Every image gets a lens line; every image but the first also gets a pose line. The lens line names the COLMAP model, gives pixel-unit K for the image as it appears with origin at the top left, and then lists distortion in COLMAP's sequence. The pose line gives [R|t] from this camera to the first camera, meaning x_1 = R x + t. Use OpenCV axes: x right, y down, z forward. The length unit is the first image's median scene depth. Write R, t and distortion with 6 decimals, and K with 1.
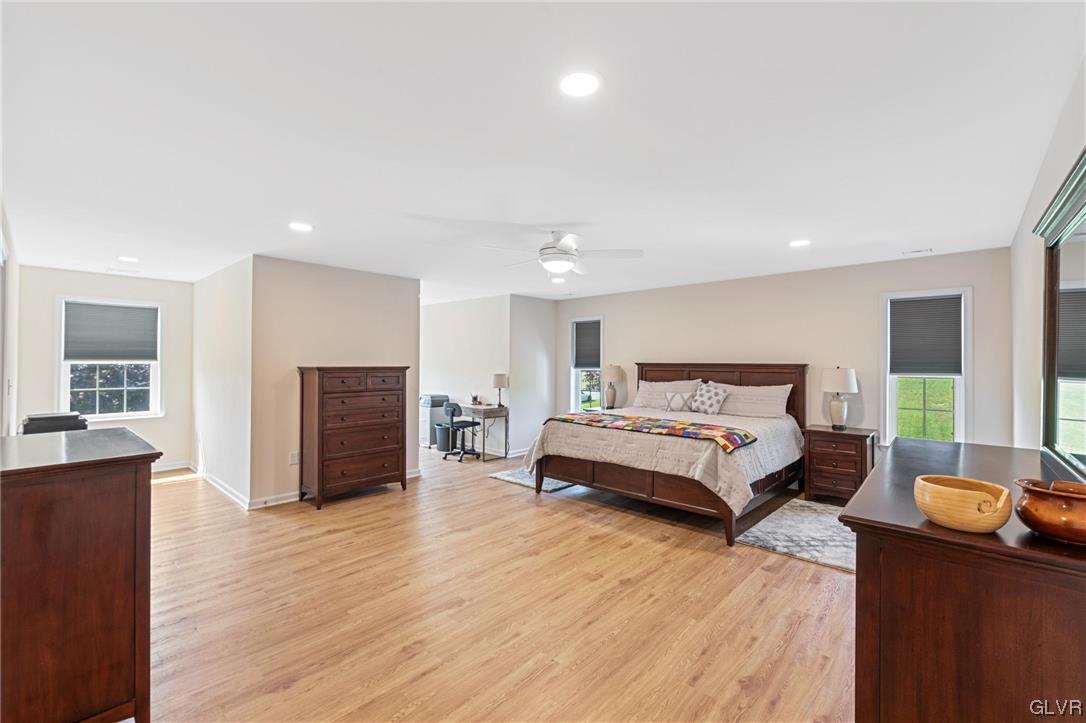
lens RADIAL K [[470.0, 0, 537.4], [0, 470.0, 358.5], [0, 0, 1]] dist [-0.002428, -0.000522]
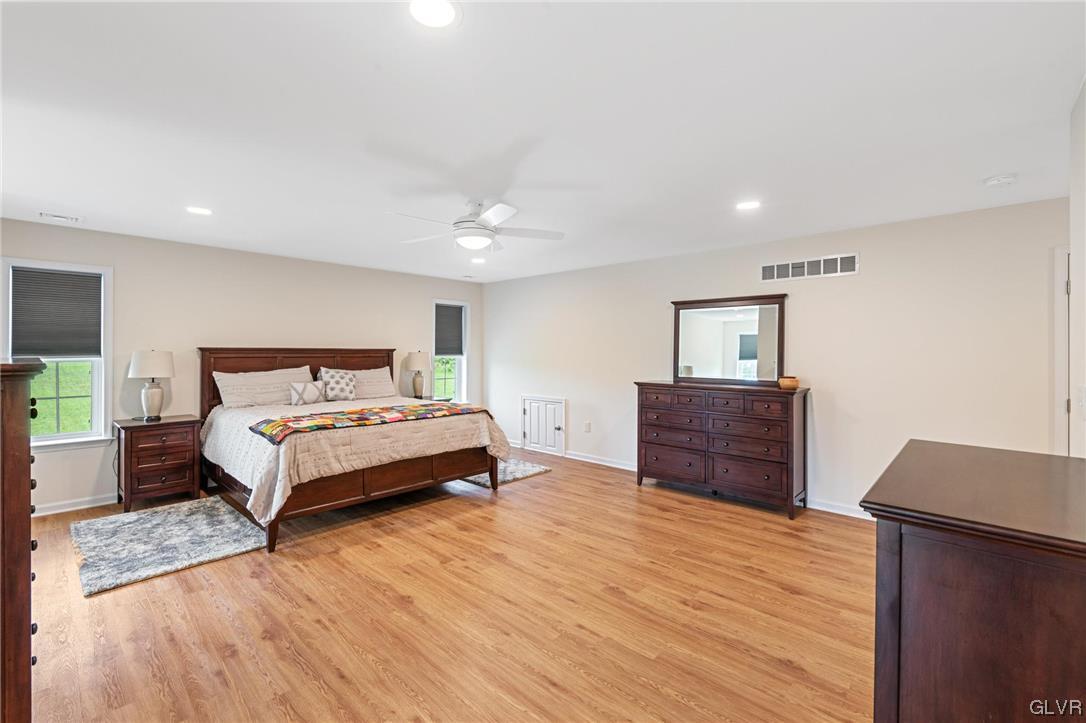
lens RADIAL K [[470.0, 0, 544.6], [0, 470.0, 356.0], [0, 0, 1]] dist [-0.002428, -0.000522]
pose [[0.000013, -0.019705, 0.999806, -0.757386], [-0.013007, 0.999721, 0.019703, 0.002503], [-0.999915, -0.013005, -0.000243, 0.751897]]
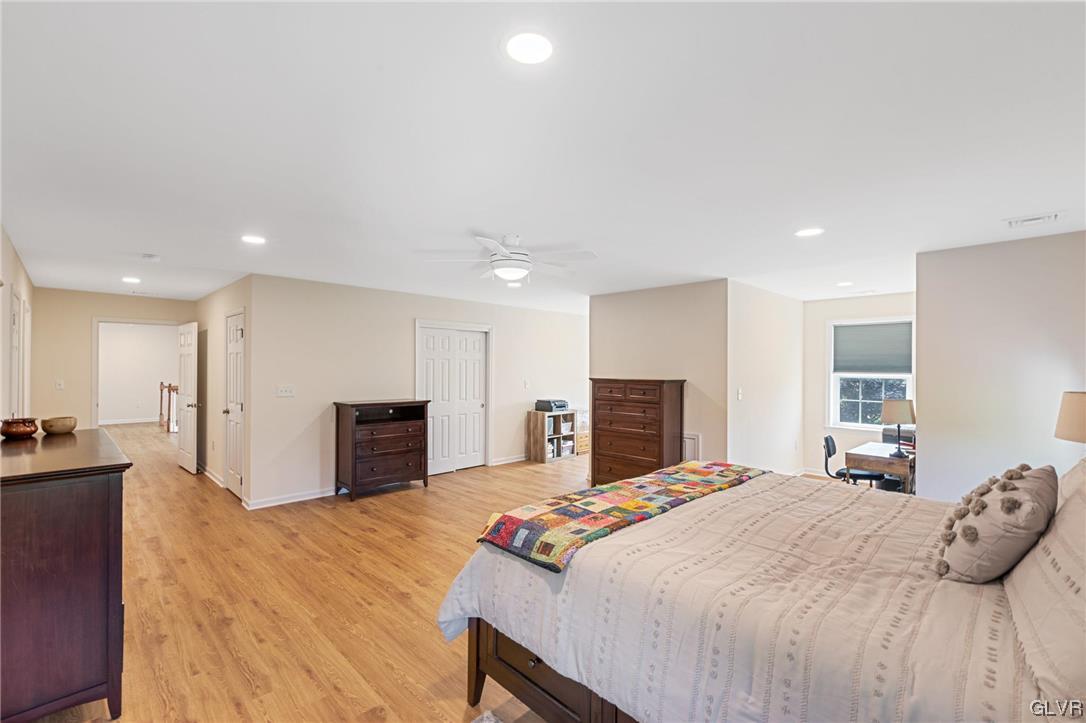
lens RADIAL K [[470.0, 0, 533.0], [0, 470.0, 358.9], [0, 0, 1]] dist [-0.002428, -0.000522]
pose [[-0.053602, -0.023292, -0.998291, 0.858782], [-0.002617, 0.999728, -0.023185, -0.008192], [0.998559, 0.001370, -0.053648, 0.955802]]
